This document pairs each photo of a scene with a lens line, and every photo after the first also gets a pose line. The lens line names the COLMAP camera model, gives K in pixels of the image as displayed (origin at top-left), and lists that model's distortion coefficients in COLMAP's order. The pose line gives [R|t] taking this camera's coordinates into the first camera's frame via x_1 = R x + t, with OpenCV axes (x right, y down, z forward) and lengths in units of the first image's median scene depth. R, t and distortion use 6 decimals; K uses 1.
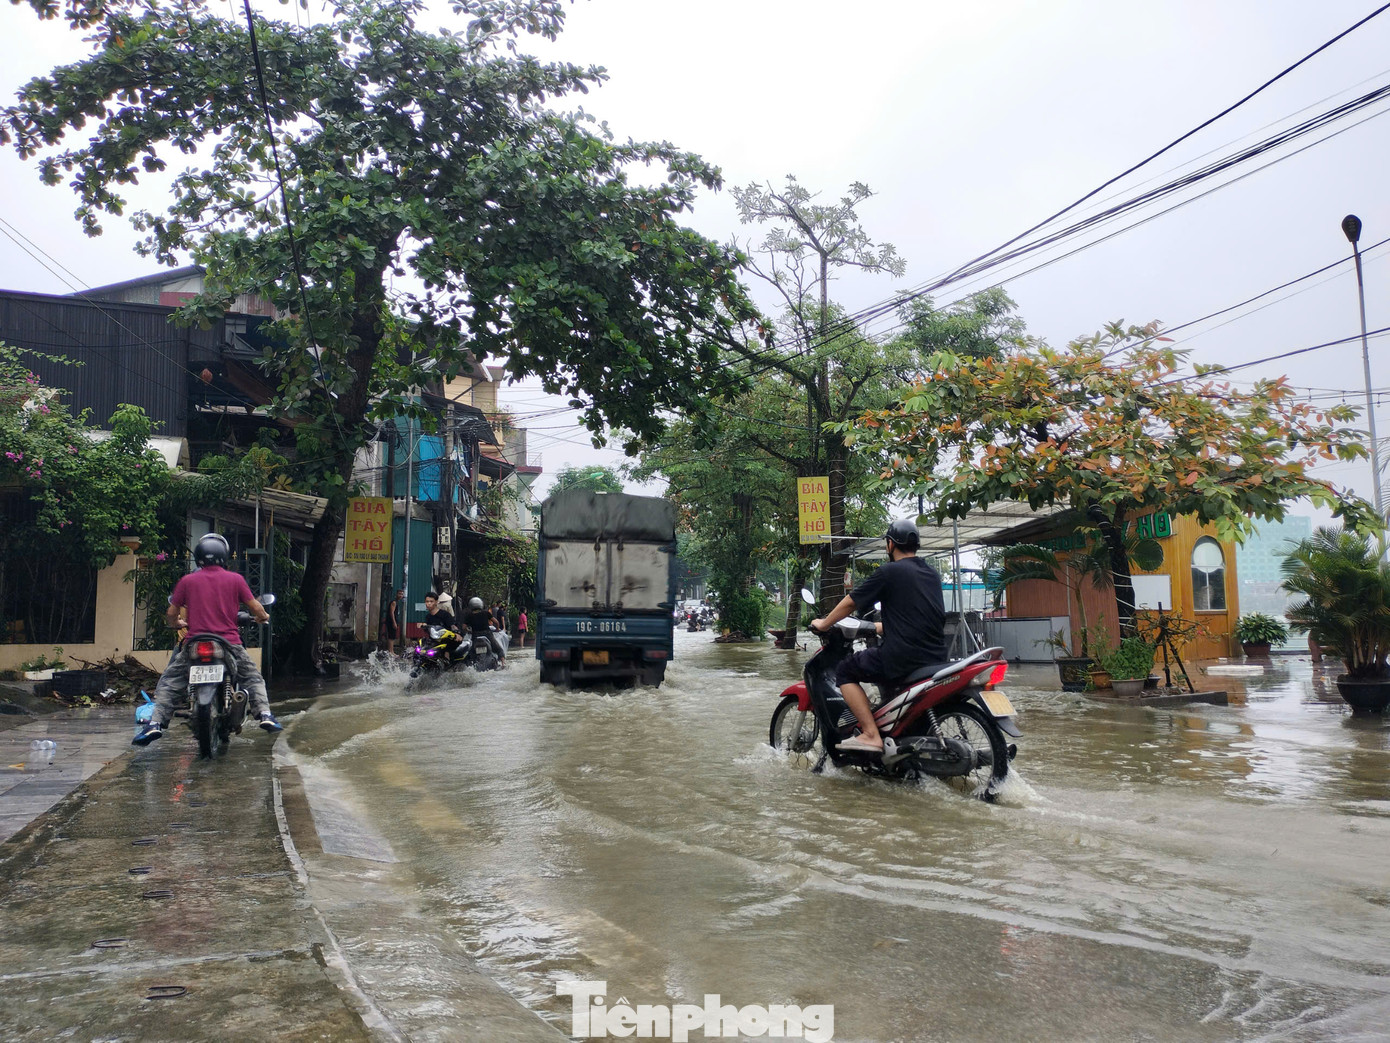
lens RADIAL K [[1098.9, 0, 695.0], [0, 1098.9, 521.5], [0, 0, 1]] dist [0.080501, -0.108385]
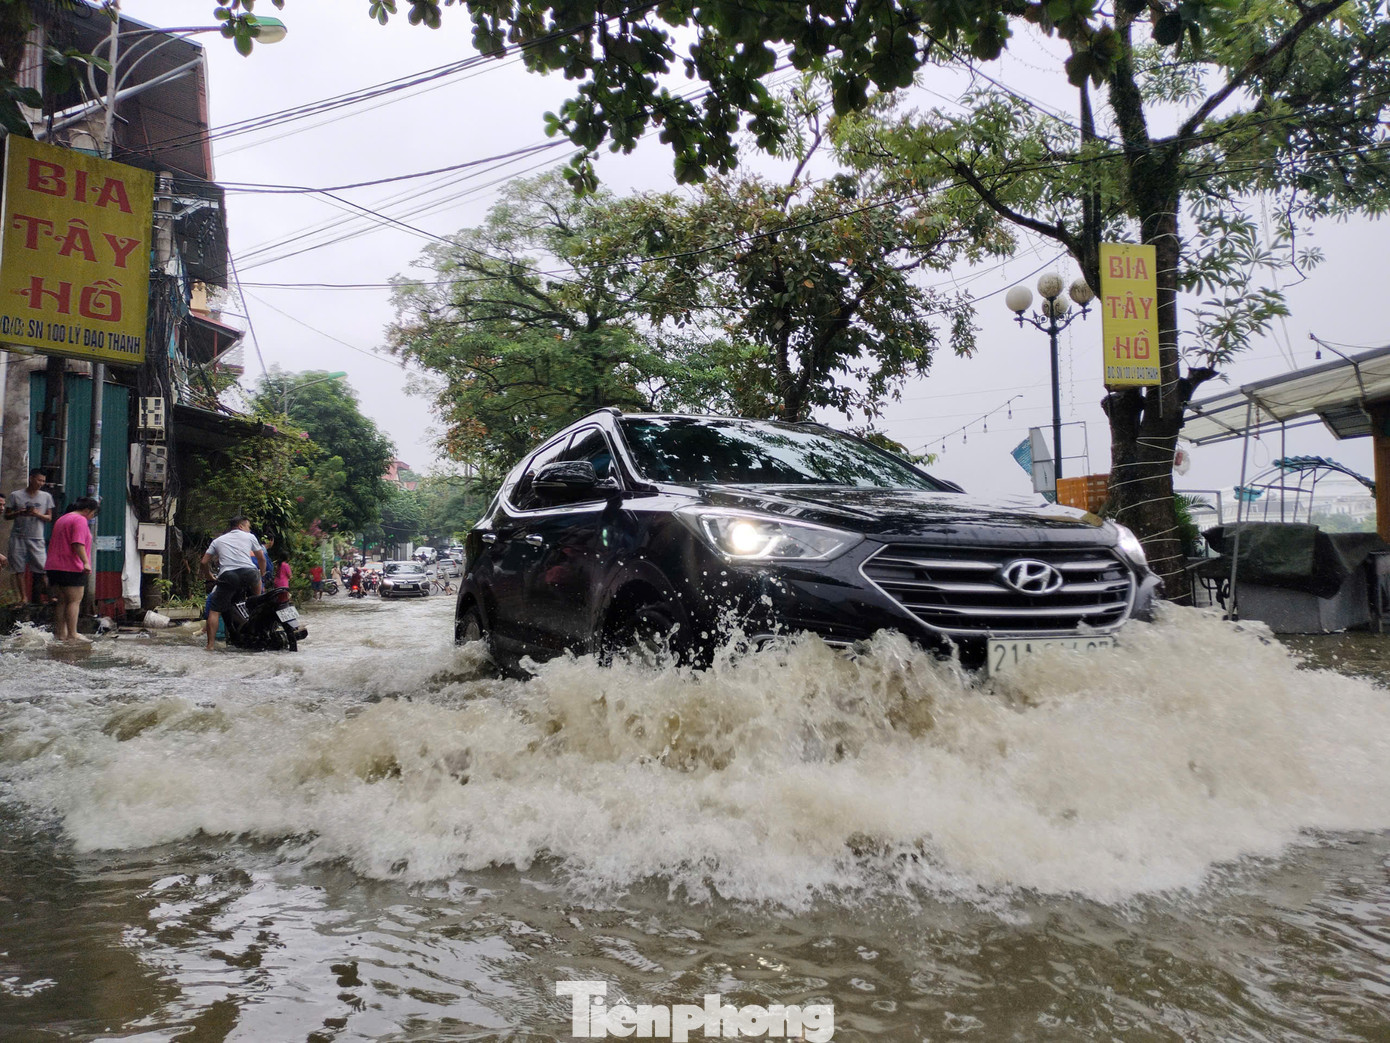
lens RADIAL K [[1098.9, 0, 695.0], [0, 1098.9, 521.5], [0, 0, 1]] dist [0.080501, -0.108385]
pose [[0.952107, 0.013616, 0.305463, -0.146950], [-0.022150, 0.999455, 0.024490, 0.048917], [-0.304962, -0.030083, 0.951889, 0.418865]]
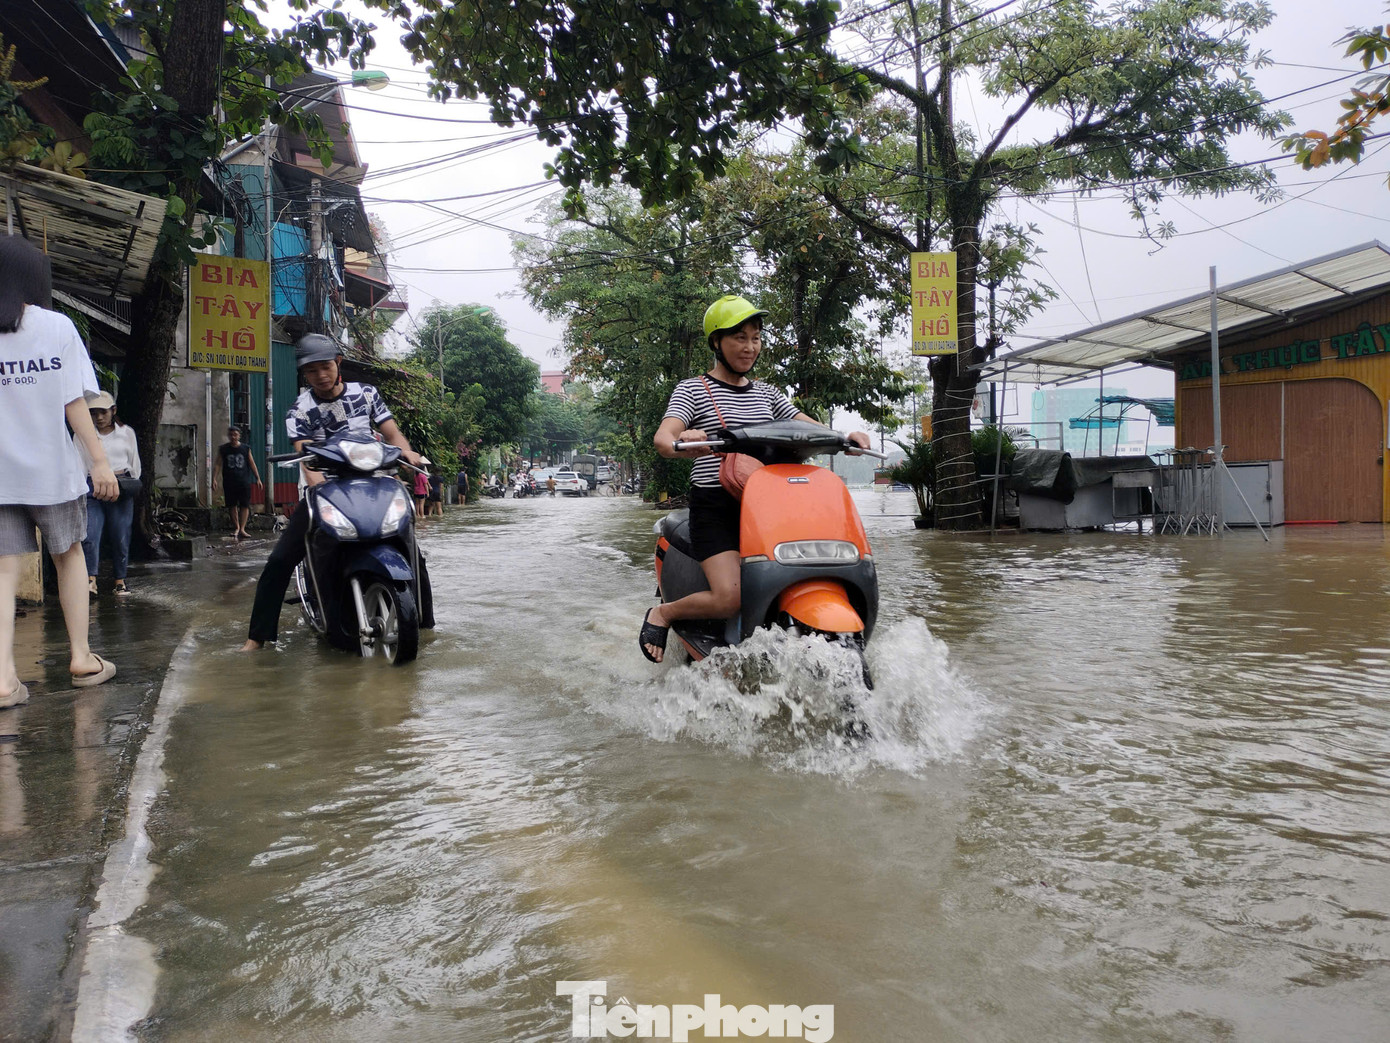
lens RADIAL K [[1098.9, 0, 695.0], [0, 1098.9, 521.5], [0, 0, 1]] dist [0.080501, -0.108385]
pose [[0.989100, -0.008882, 0.146975, -0.091959], [-0.008090, 0.993393, 0.114476, 0.031267], [-0.147021, -0.114418, 0.982494, 0.245965]]
